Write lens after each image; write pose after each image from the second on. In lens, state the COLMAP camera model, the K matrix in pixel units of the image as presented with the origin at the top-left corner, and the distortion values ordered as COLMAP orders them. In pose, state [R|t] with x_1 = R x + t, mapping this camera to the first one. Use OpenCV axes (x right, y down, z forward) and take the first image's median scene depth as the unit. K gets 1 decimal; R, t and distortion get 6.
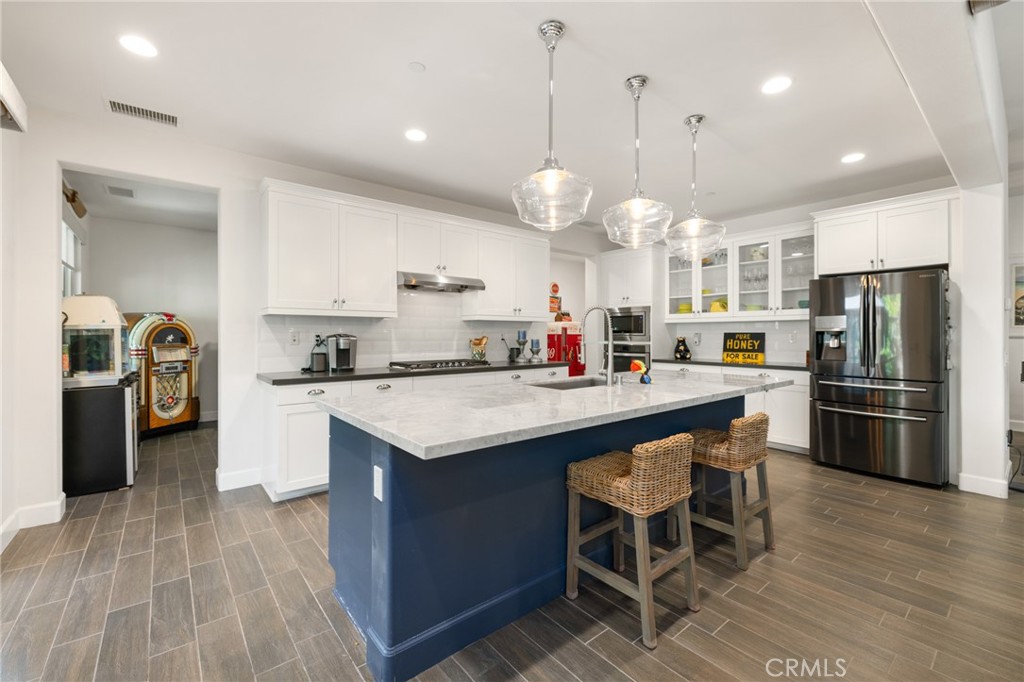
lens RADIAL K [[426.4, 0, 513.7], [0, 426.4, 337.0], [0, 0, 1]] dist [-0.001994, -0.000102]
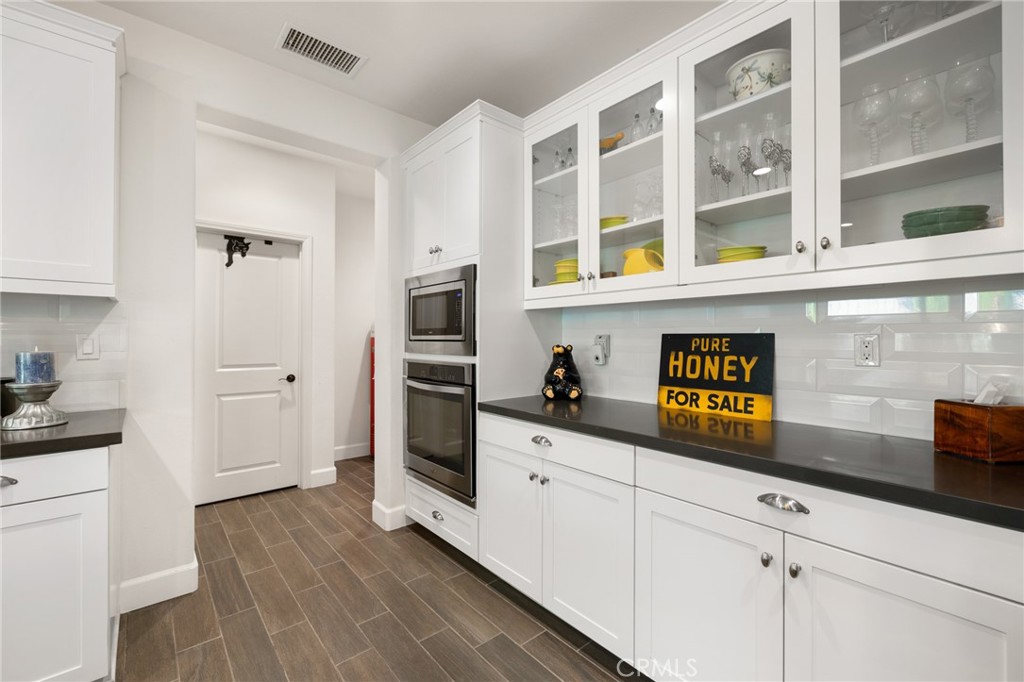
lens RADIAL K [[426.4, 0, 513.7], [0, 426.4, 337.0], [0, 0, 1]] dist [-0.001994, -0.000102]
pose [[0.999595, 0.002701, 0.028328, 0.364141], [-0.002425, 0.999950, -0.009747, -0.003602], [-0.028353, 0.009675, 0.999551, 0.649603]]
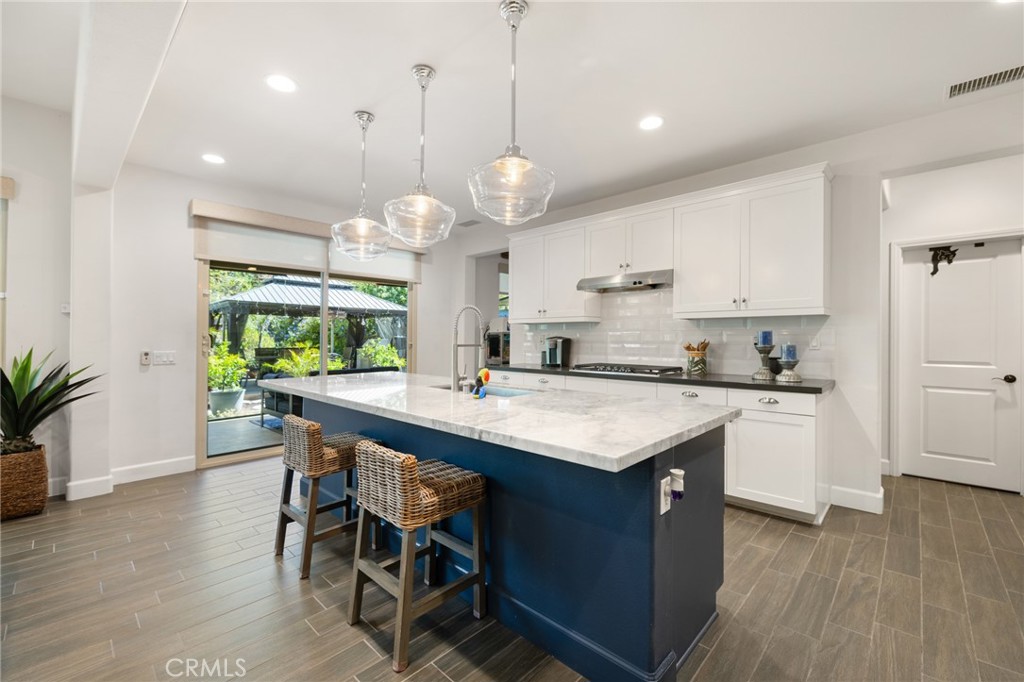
lens RADIAL K [[438.6, 0, 504.0], [0, 438.6, 341.9], [0, 0, 1]] dist [0.000965, 0.000669]
pose [[0.124816, 0.009713, -0.992132, 0.596220], [-0.006105, 0.999941, 0.009021, -0.001995], [0.992161, 0.004931, 0.124868, 0.485158]]
